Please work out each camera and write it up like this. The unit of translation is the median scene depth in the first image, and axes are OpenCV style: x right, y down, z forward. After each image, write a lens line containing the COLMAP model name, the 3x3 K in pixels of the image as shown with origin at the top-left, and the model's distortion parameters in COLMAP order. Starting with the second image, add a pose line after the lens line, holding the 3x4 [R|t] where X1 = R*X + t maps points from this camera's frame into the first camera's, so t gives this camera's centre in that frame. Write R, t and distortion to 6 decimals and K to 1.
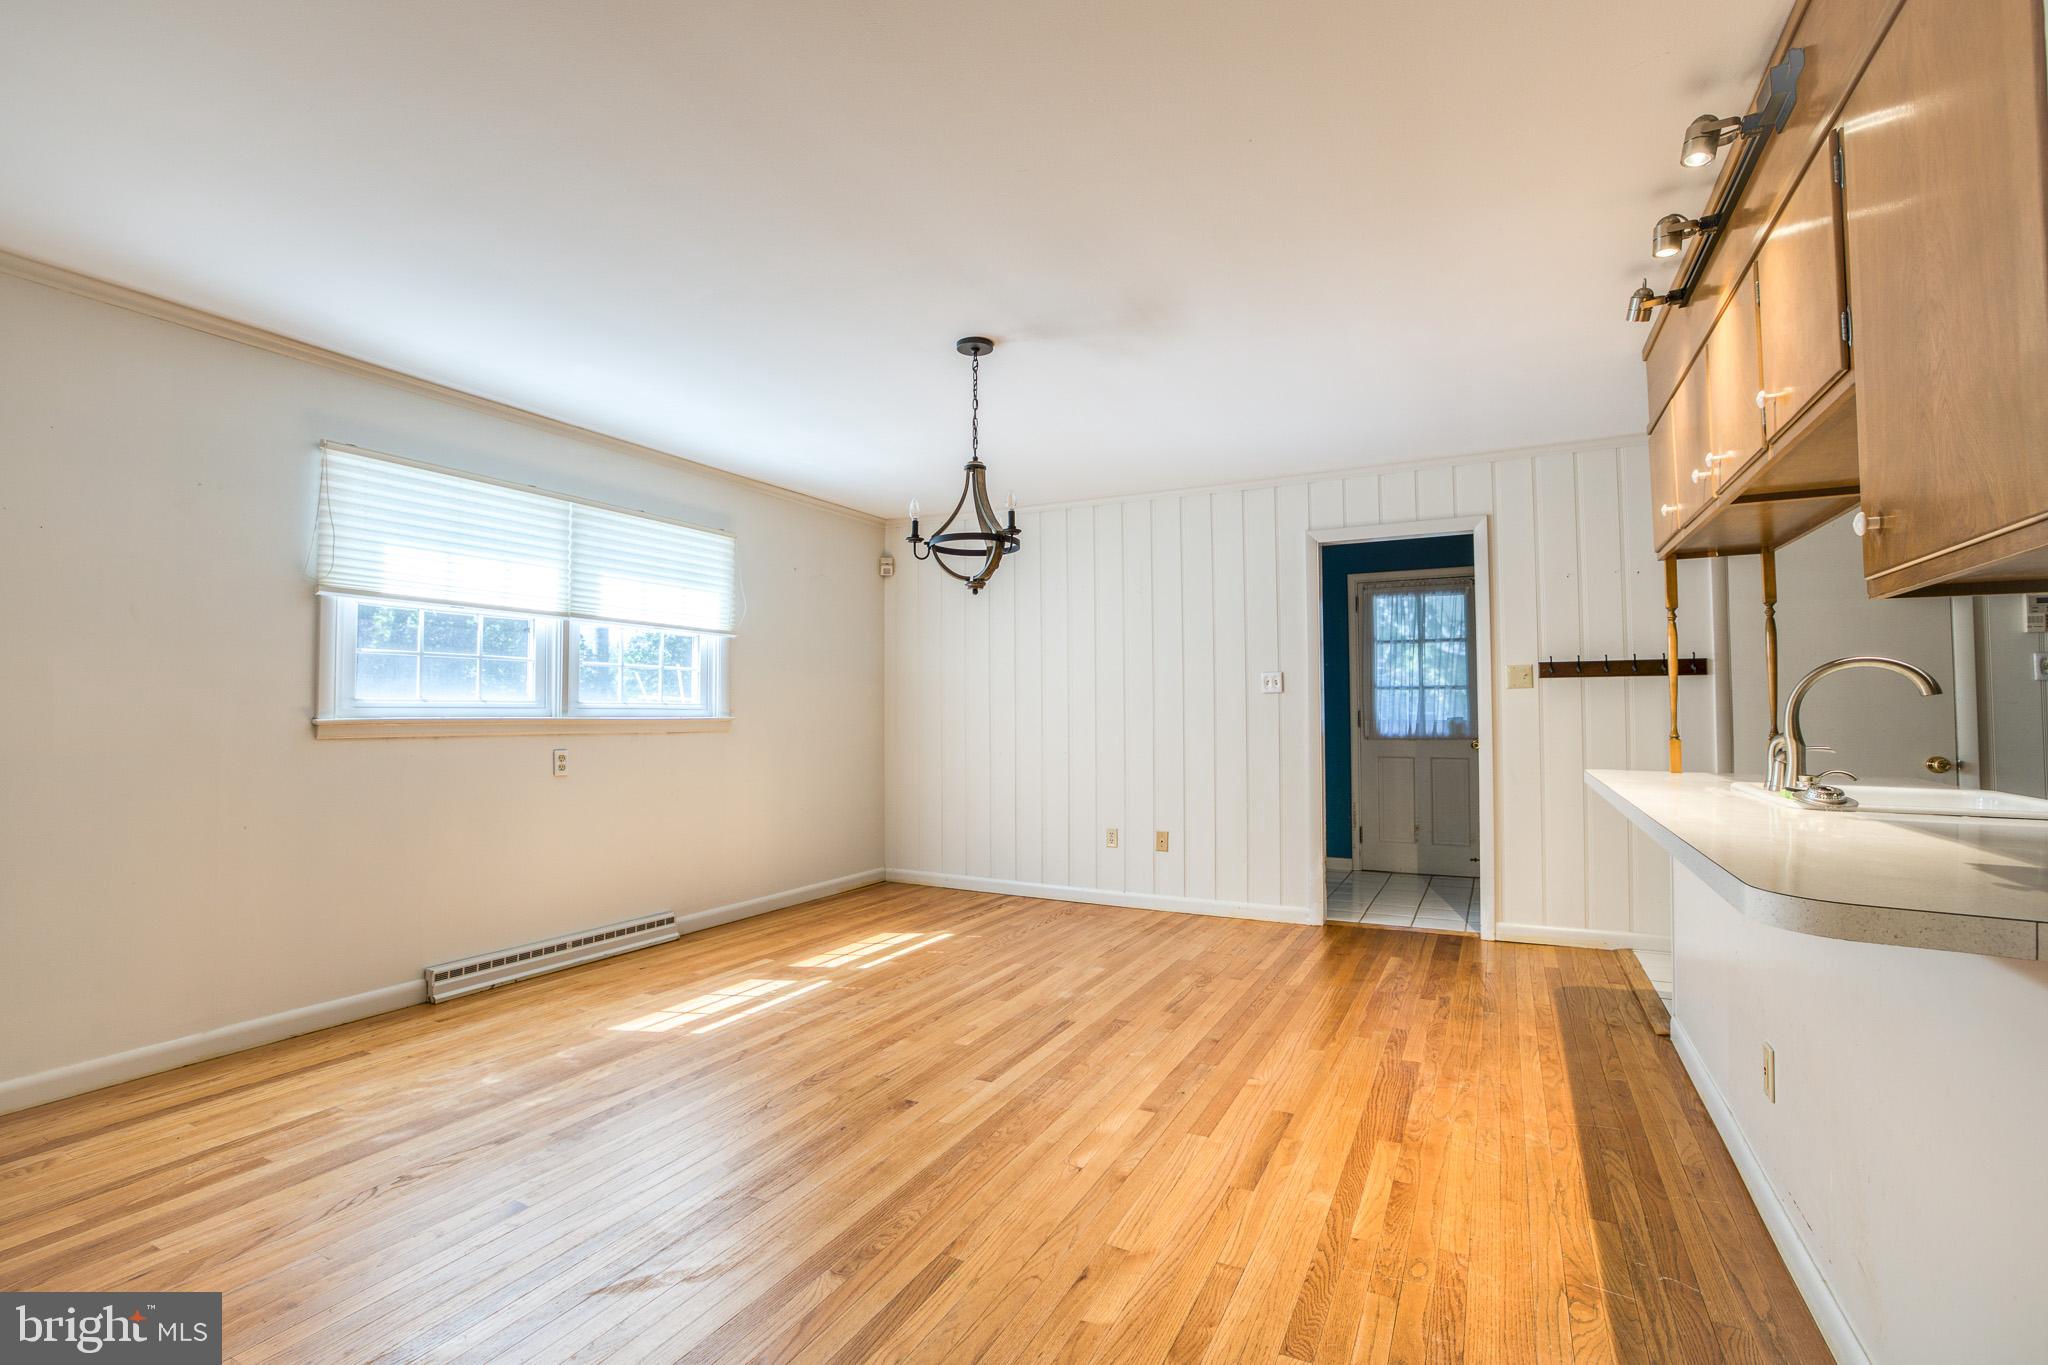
lens RADIAL K [[917.0, 0, 1020.6], [0, 917.0, 677.9], [0, 0, 1]] dist [-0.046697, 0.017662]
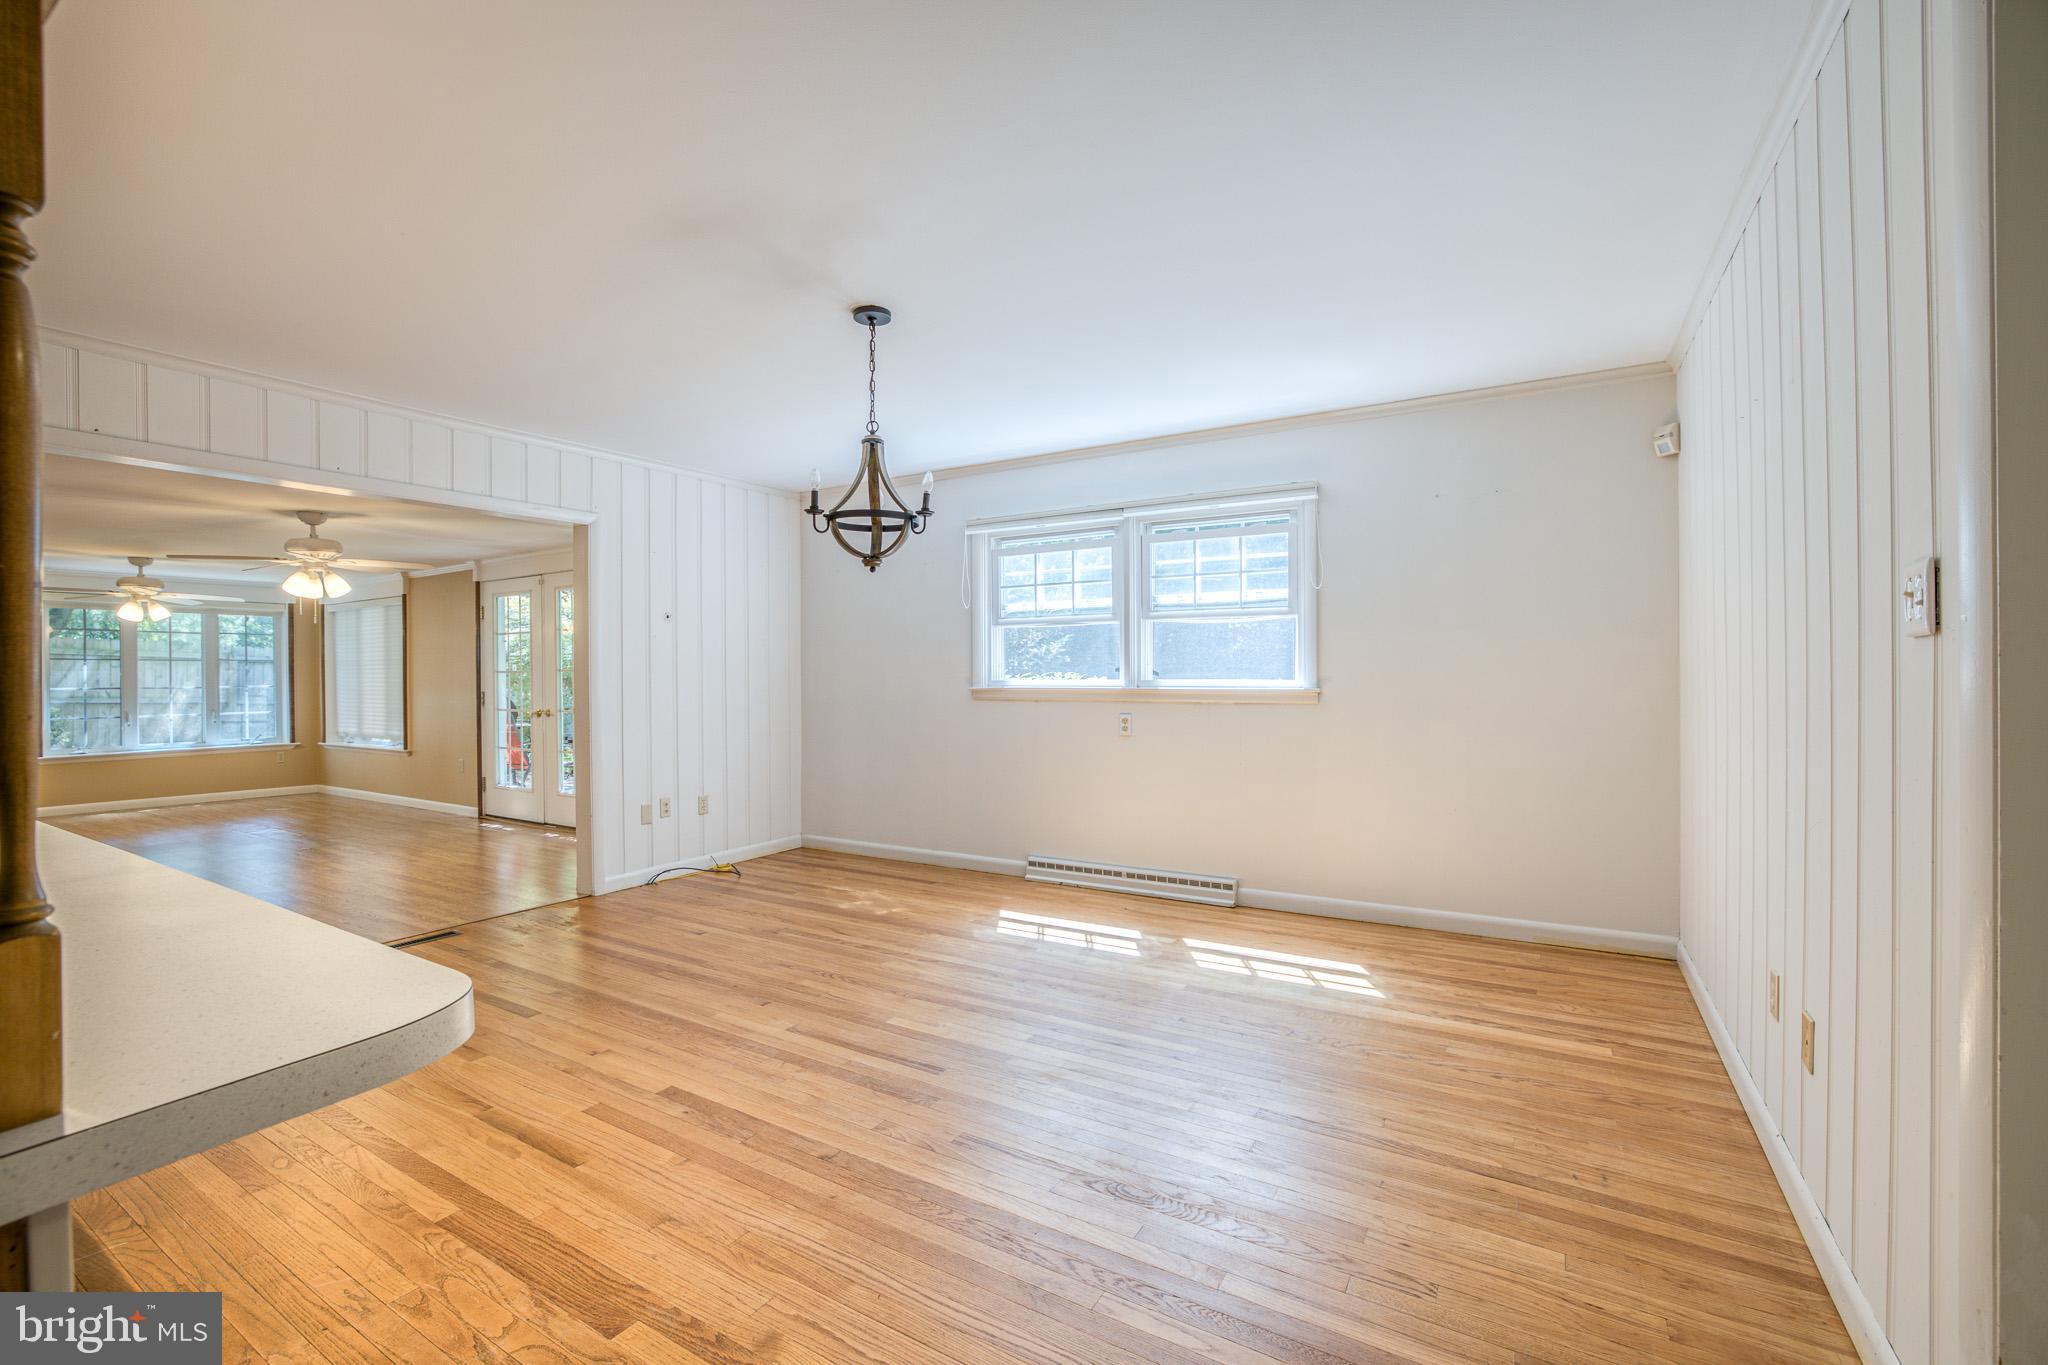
lens RADIAL K [[879.4, 0, 1013.9], [0, 879.4, 685.6], [0, 0, 1]] dist [-0.044256, 0.014979]
pose [[-0.065168, 0.014538, -0.997768, 0.872583], [0.046697, 0.998843, 0.011503, 0.026419], [0.996781, -0.045843, -0.065771, 1.199336]]
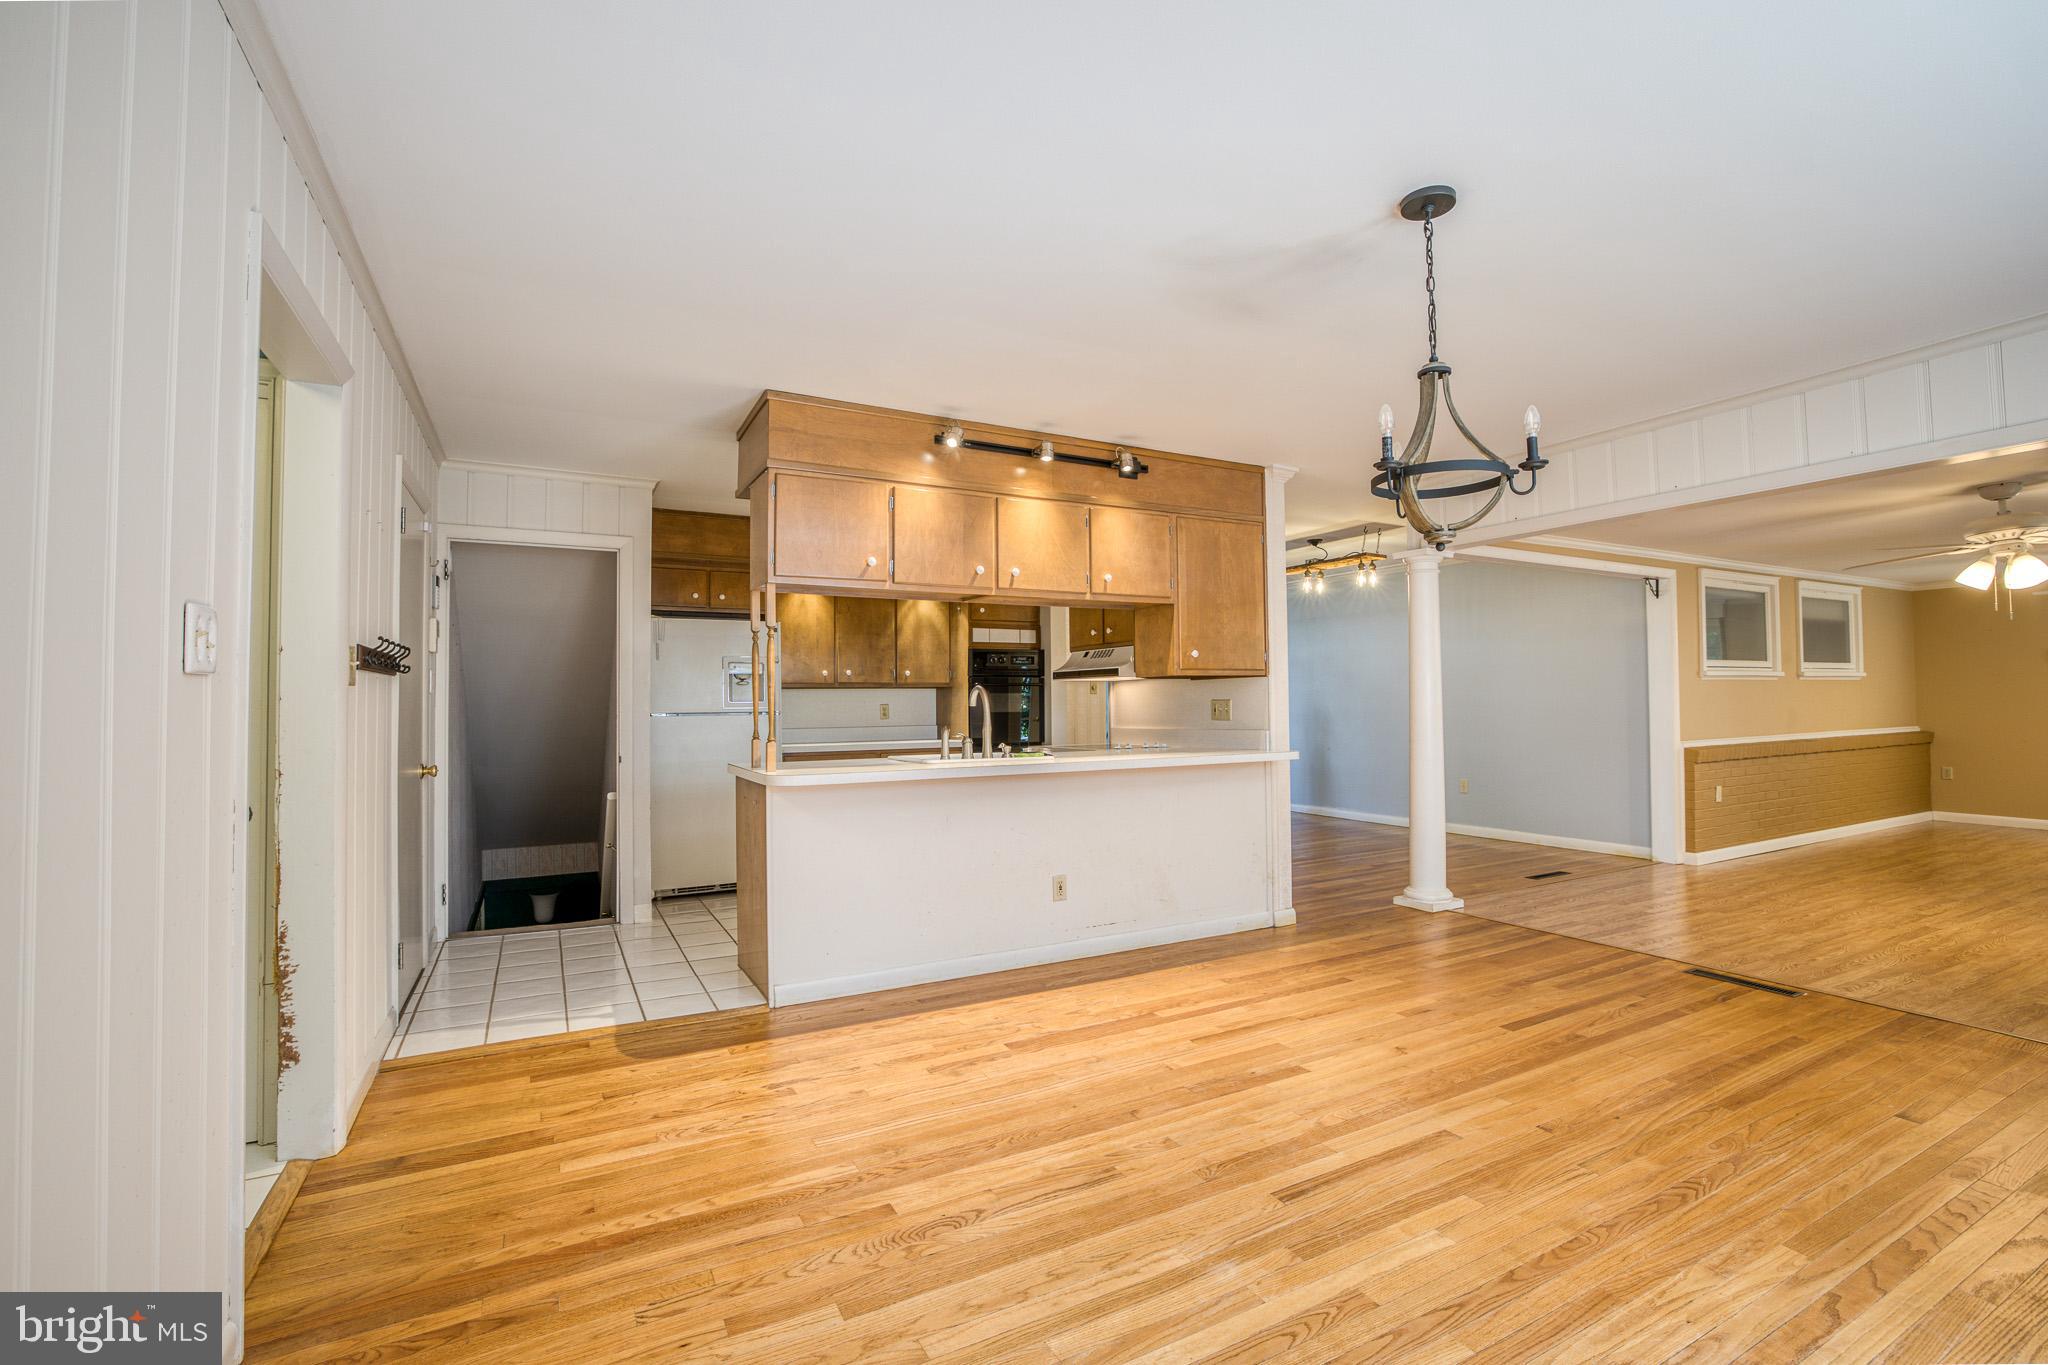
lens RADIAL K [[905.4, 0, 1016.2], [0, 905.4, 675.3], [0, 0, 1]] dist [-0.048278, 0.022082]
pose [[-0.823133, 0.025873, 0.567259, -0.168683], [-0.011856, 0.997961, -0.062722, 0.053007], [-0.567725, -0.058354, -0.821148, 1.739533]]
